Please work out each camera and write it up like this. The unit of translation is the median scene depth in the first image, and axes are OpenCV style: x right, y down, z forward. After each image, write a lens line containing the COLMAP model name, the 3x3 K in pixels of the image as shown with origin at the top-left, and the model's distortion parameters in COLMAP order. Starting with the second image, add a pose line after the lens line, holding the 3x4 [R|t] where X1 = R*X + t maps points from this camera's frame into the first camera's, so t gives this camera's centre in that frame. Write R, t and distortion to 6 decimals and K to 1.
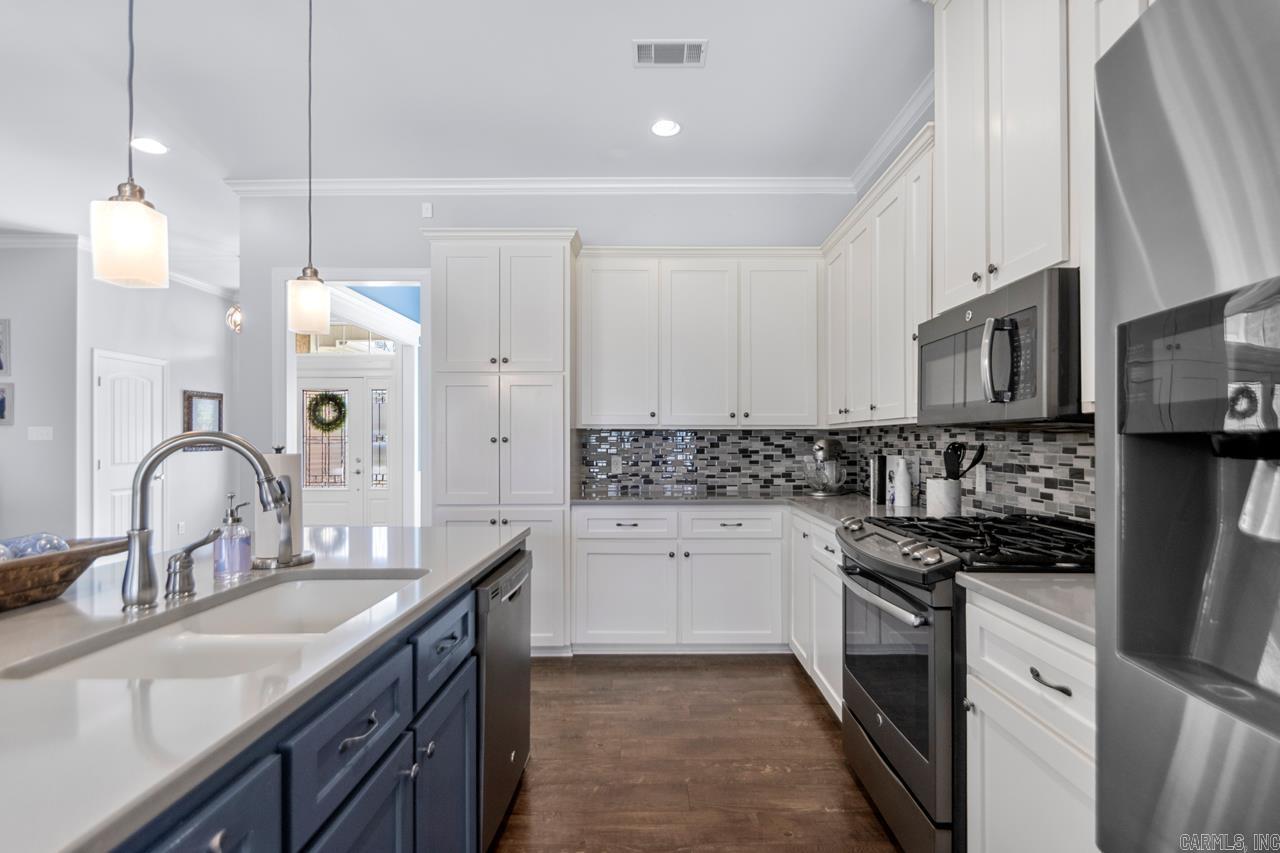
lens RADIAL K [[603.5, 0, 644.6], [0, 603.5, 433.3], [0, 0, 1]] dist [-0.000905, -0.000069]
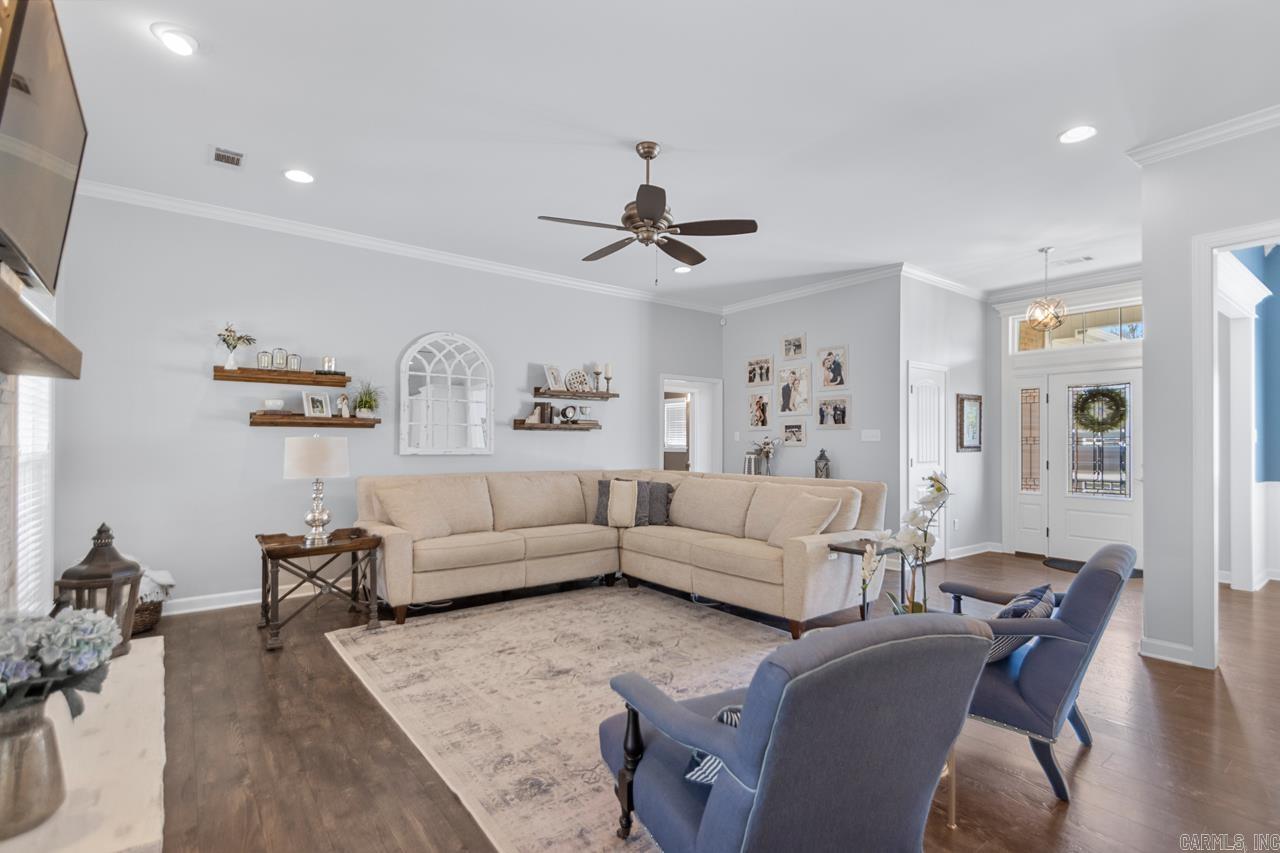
lens RADIAL K [[602.3, 0, 651.4], [0, 602.3, 435.8], [0, 0, 1]] dist [0.017624, -0.011293]
pose [[0.619765, -0.004453, -0.784775, -0.418961], [0.005667, 0.999983, -0.001199, 0.000301], [0.784767, -0.003704, 0.619780, -0.113955]]
